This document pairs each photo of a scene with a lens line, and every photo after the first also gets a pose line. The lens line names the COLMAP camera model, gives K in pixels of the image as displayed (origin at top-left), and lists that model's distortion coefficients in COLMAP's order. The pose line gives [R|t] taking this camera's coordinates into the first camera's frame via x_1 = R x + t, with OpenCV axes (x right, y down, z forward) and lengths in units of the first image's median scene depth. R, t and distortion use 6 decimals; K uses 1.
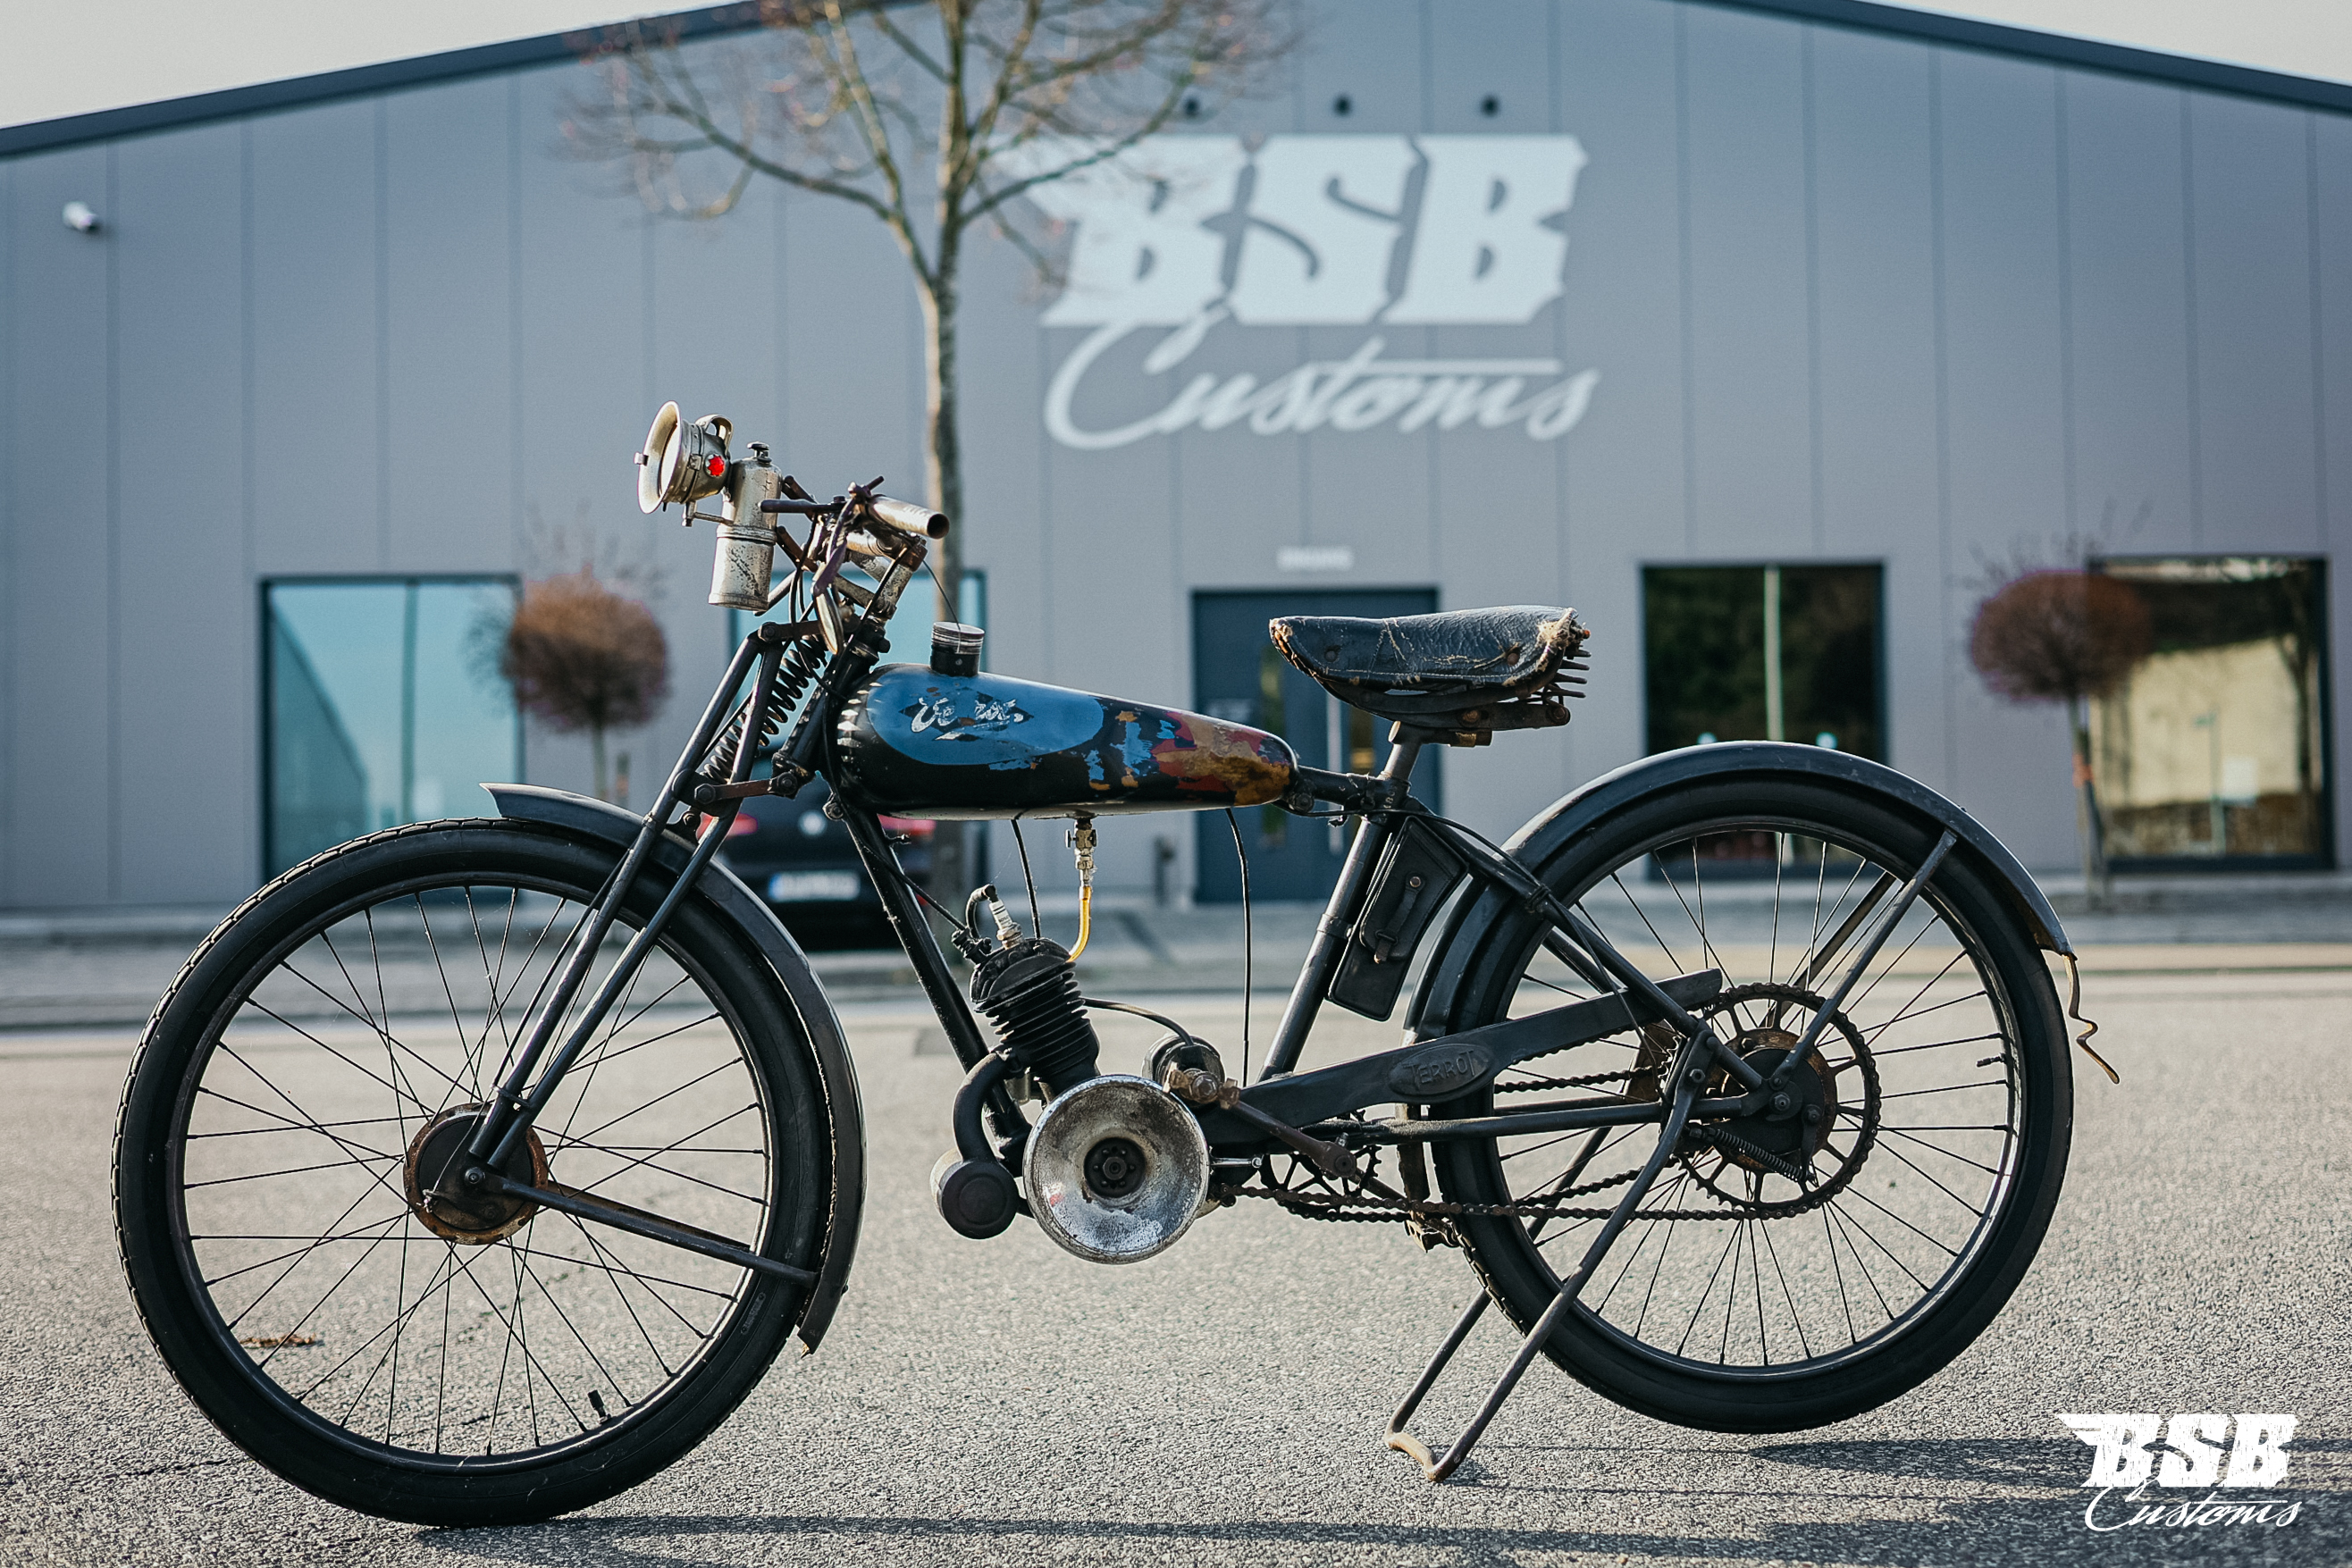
lens RADIAL K [[3829.7, 0, 1303.0], [0, 3829.7, 895.5], [0, 0, 1]] dist [0.152038, 0.034664]
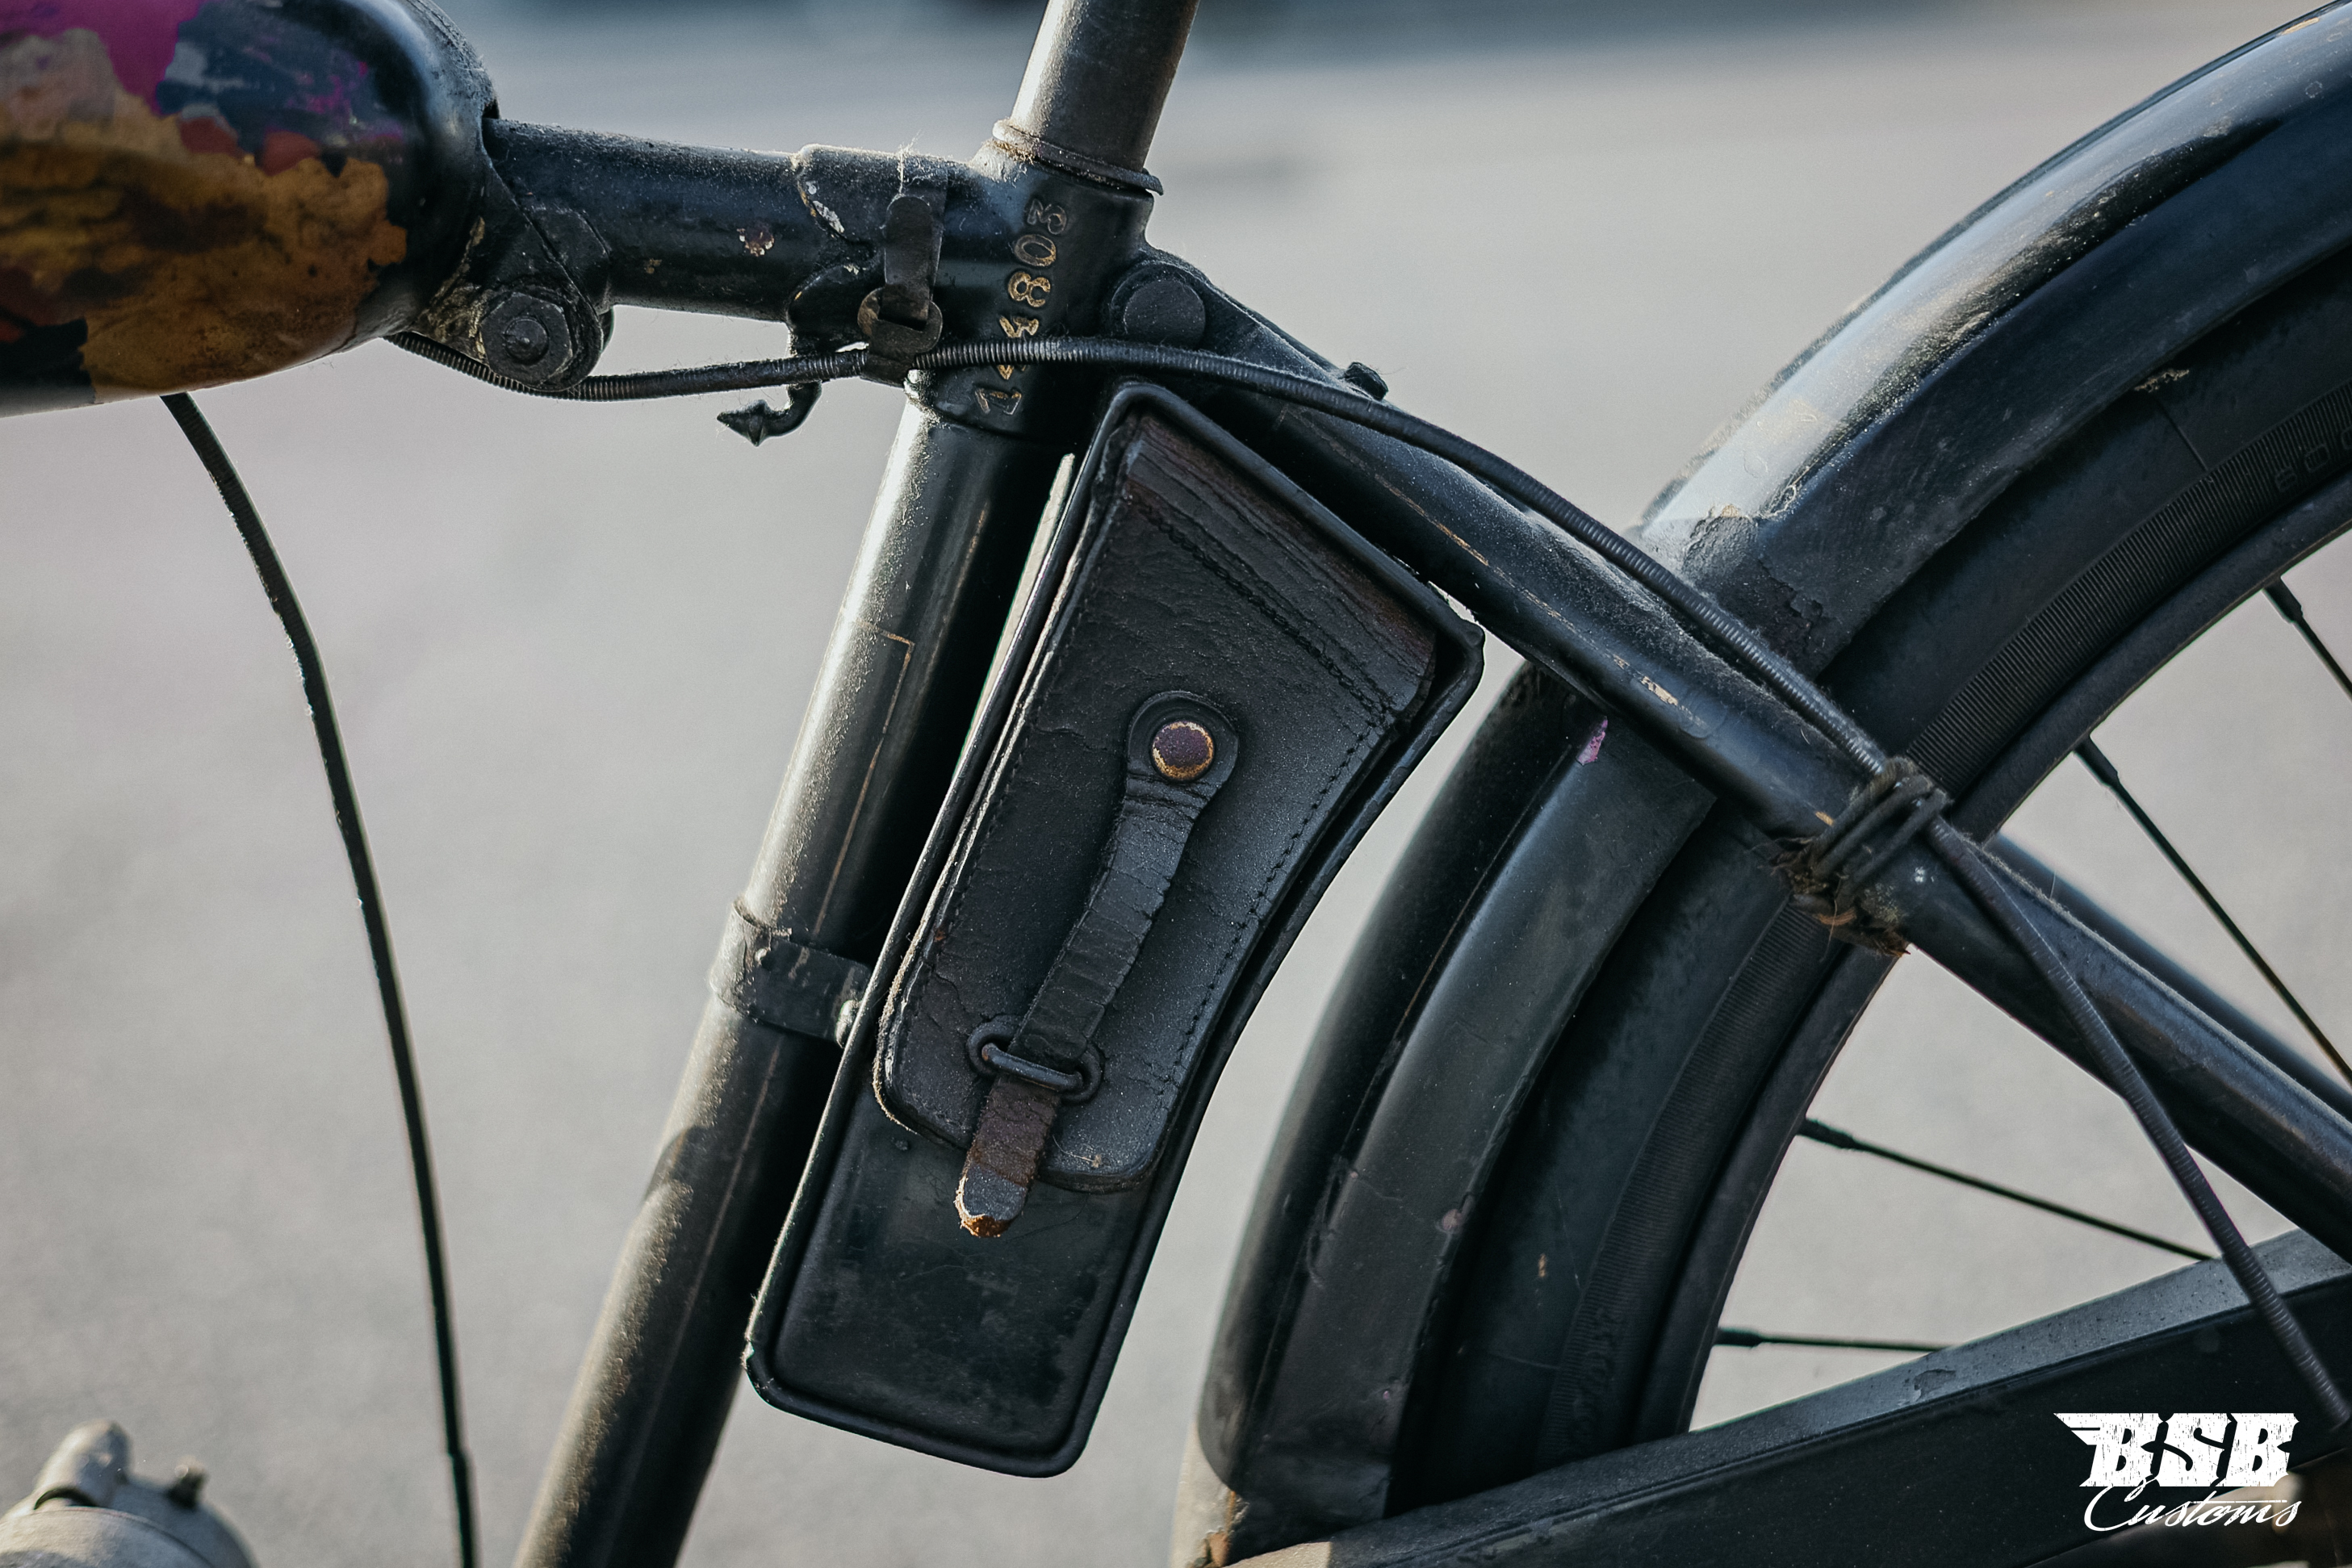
lens RADIAL K [[3554.8, 0, 1169.3], [0, 3554.8, 774.5], [0, 0, 1]] dist [0.006614, -0.282149]
pose [[0.988594, -0.020029, -0.149264, 0.053161], [0.054865, 0.970906, 0.233091, -0.041081], [0.140253, -0.238622, 0.960931, 0.828572]]
